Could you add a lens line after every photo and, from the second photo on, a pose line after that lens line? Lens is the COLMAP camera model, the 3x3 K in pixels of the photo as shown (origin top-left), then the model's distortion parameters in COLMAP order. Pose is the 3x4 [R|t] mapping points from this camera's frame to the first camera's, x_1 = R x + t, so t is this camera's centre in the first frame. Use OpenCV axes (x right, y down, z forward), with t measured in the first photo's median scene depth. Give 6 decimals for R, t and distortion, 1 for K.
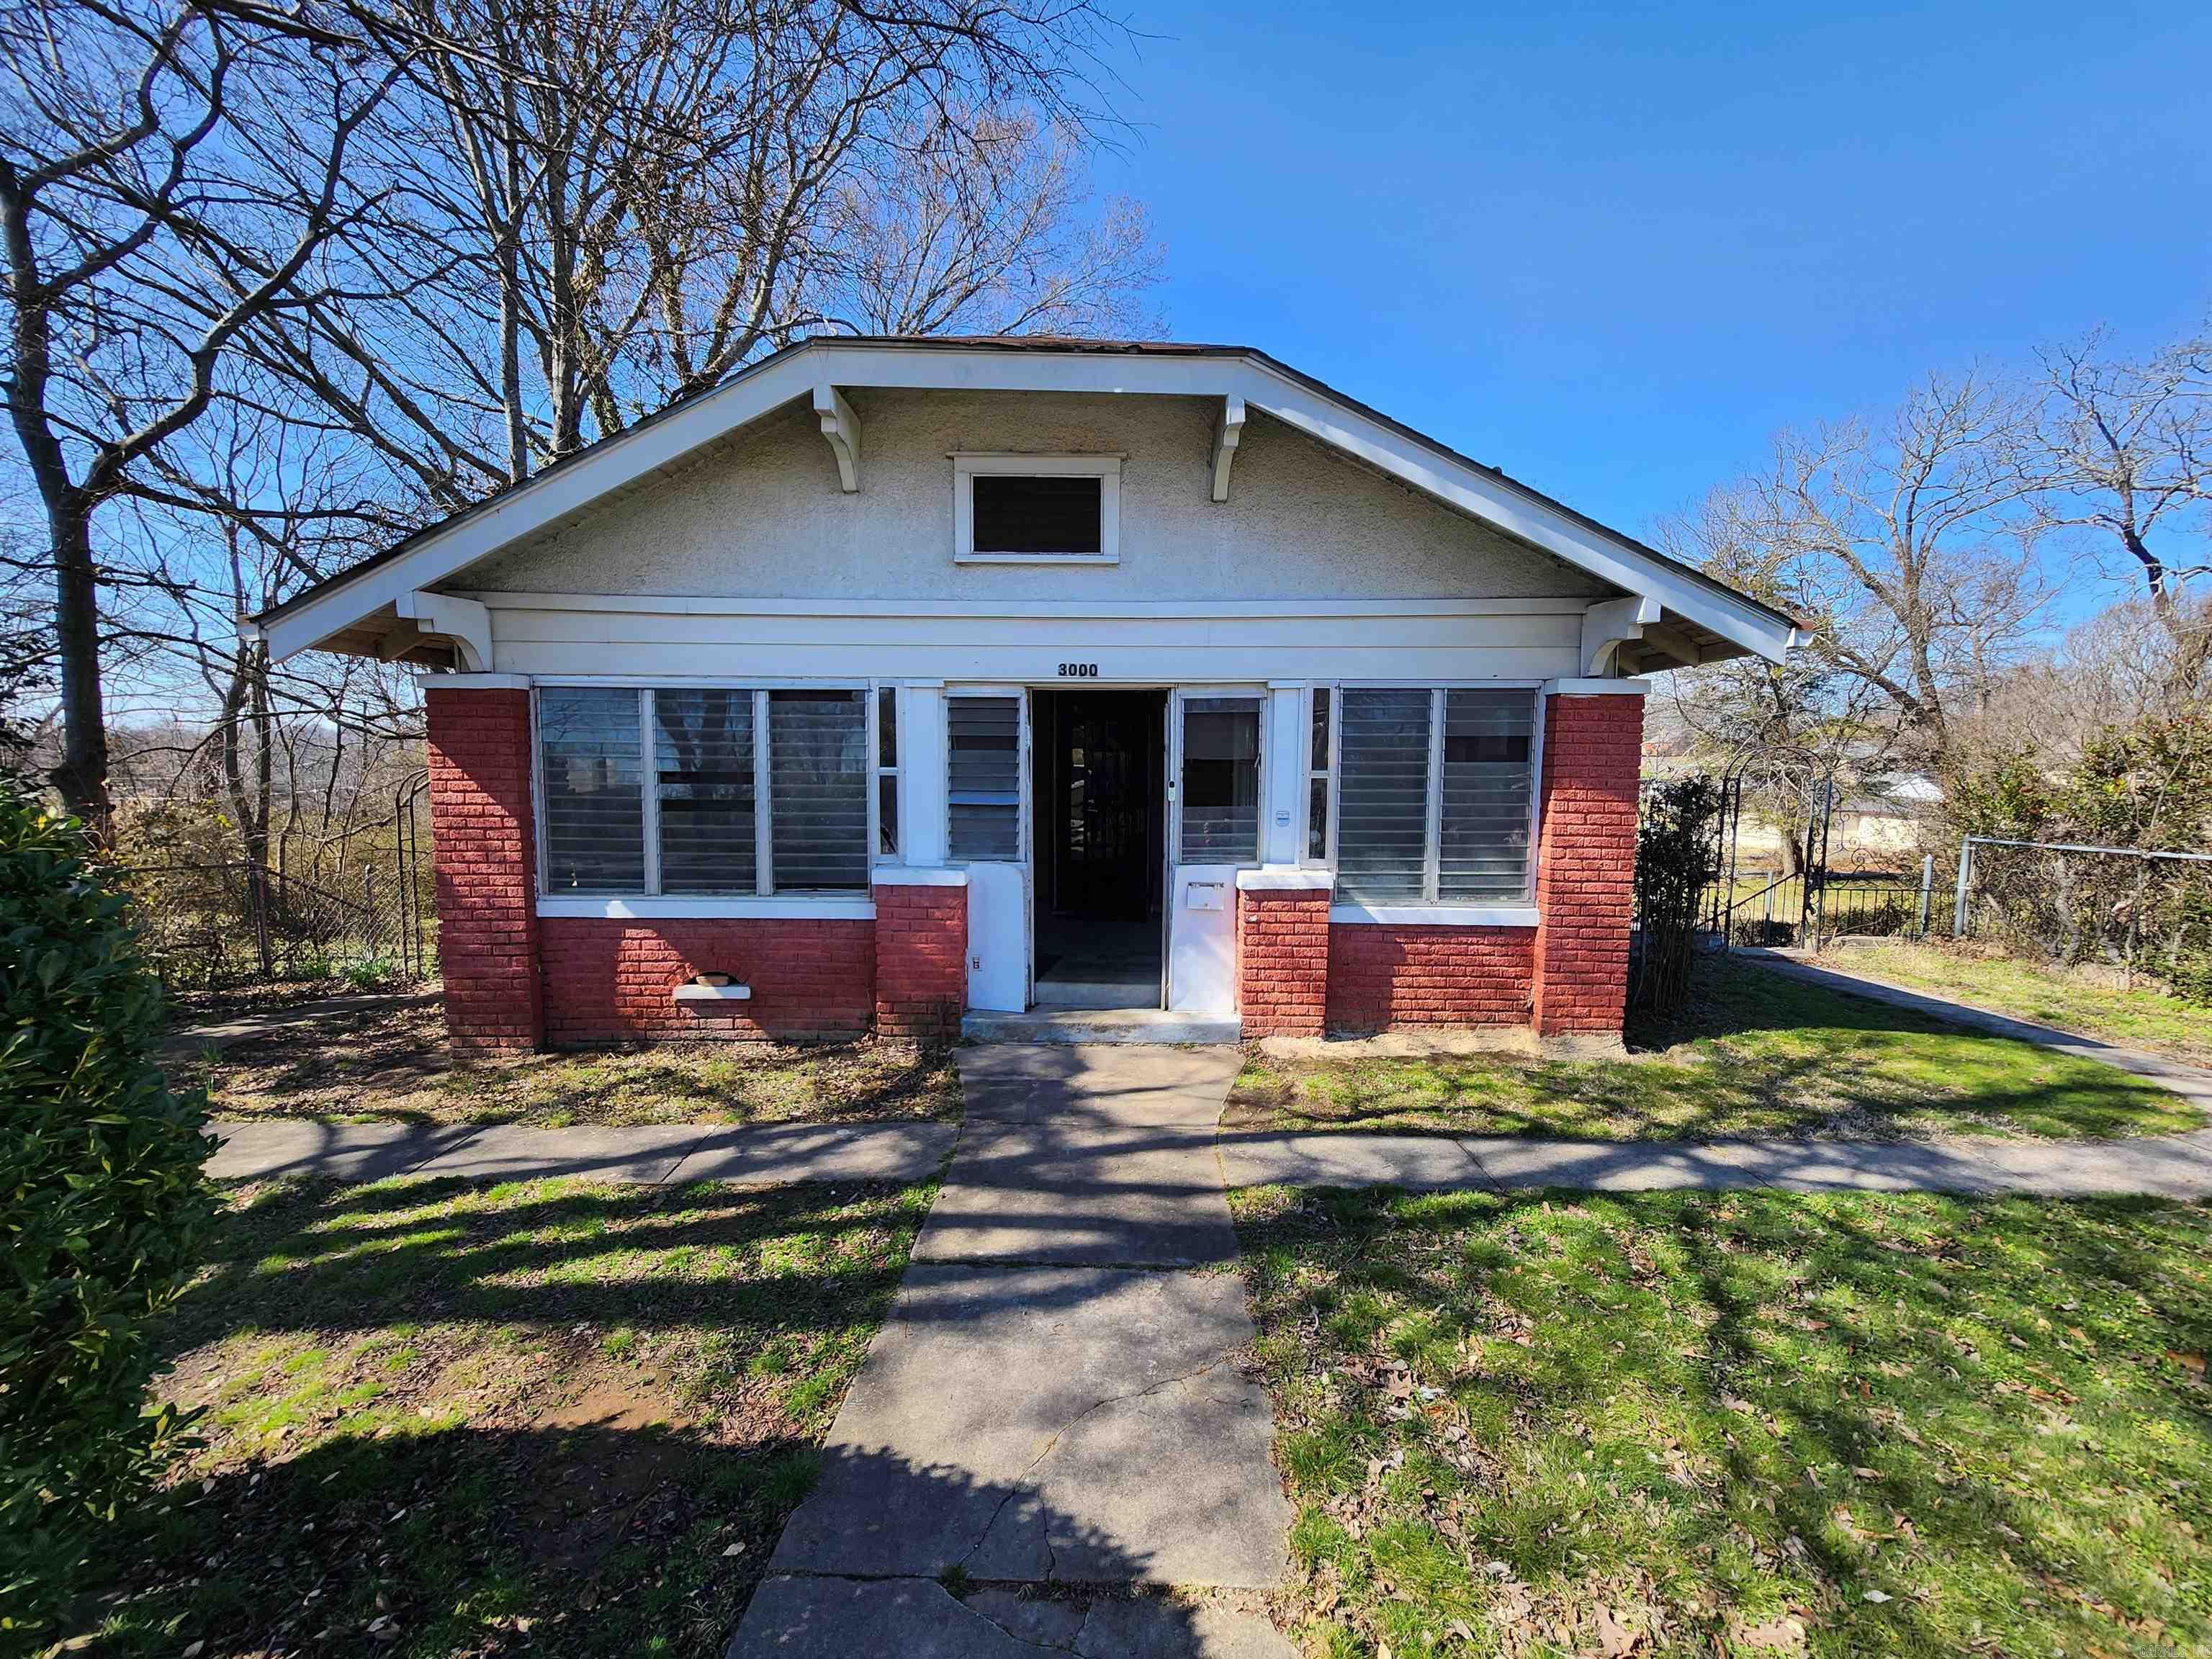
lens RADIAL K [[876.5, 0, 1103.3], [0, 876.5, 832.9], [0, 0, 1]] dist [-0.001233, -0.000140]
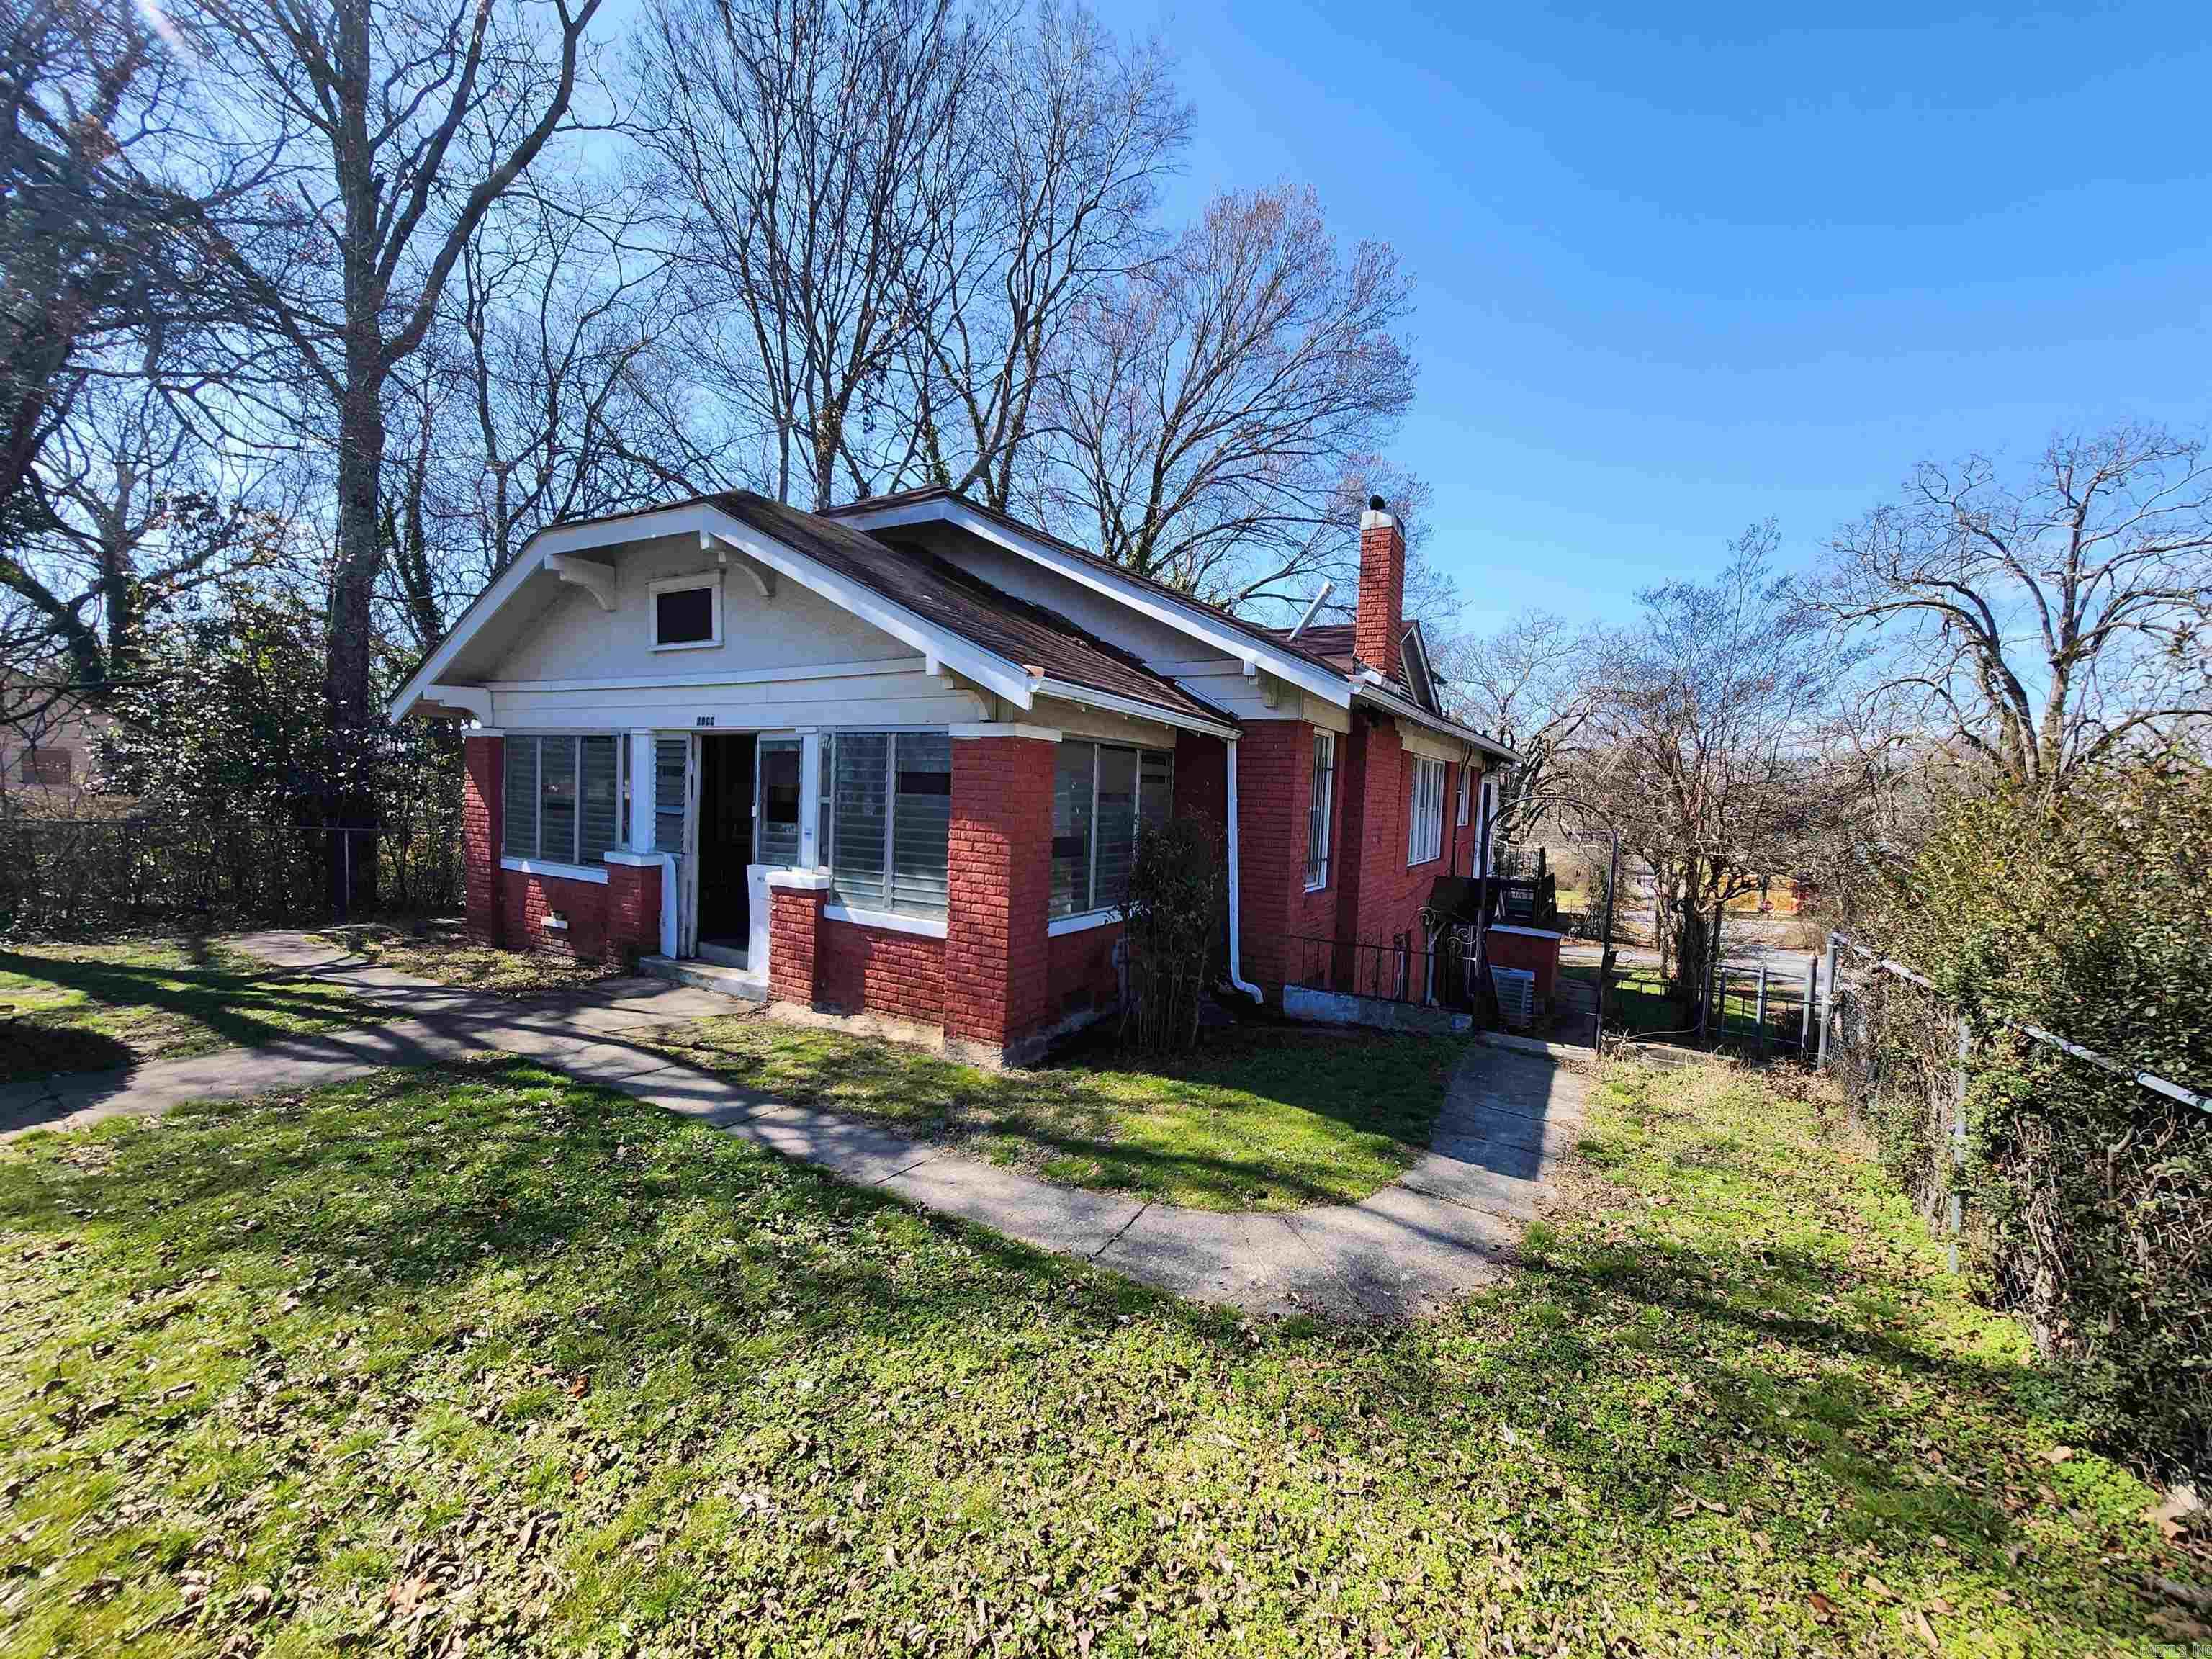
lens RADIAL K [[876.5, 0, 1096.3], [0, 876.5, 830.6], [0, 0, 1]] dist [-0.001233, -0.000140]
pose [[0.860778, 0.051372, -0.506381, 1.333742], [-0.076887, 0.996601, -0.029592, -0.016300], [0.503139, 0.064406, 0.861802, 0.115298]]
